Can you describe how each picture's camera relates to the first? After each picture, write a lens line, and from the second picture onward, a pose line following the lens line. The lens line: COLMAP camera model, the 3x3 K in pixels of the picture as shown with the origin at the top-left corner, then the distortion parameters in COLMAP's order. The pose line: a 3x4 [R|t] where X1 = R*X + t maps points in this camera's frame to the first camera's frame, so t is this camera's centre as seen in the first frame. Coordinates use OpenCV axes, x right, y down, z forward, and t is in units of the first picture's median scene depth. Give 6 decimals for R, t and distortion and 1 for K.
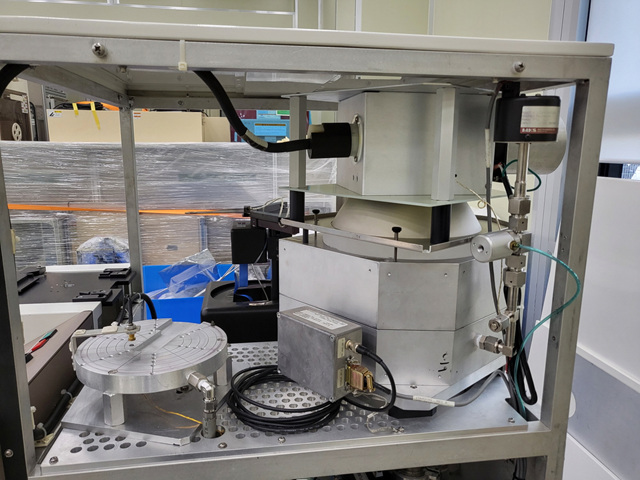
lens RADIAL K [[502.2, 0, 315.9], [0, 502.2, 242.3], [0, 0, 1]] dist [-0.027744, 0.083553]
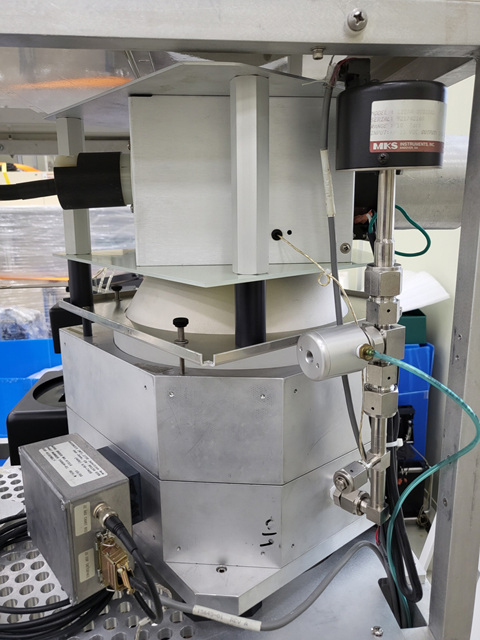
lens RADIAL K [[505.2, 0, 240.0], [0, 505.2, 320.0], [0, 0, 1]] dist [-0.036232, 0.080710]
pose [[0.997982, -0.004315, -0.063354, 0.268684], [0.006067, 0.999604, 0.027478, -0.044292], [0.063210, -0.027807, 0.997613, 0.389687]]
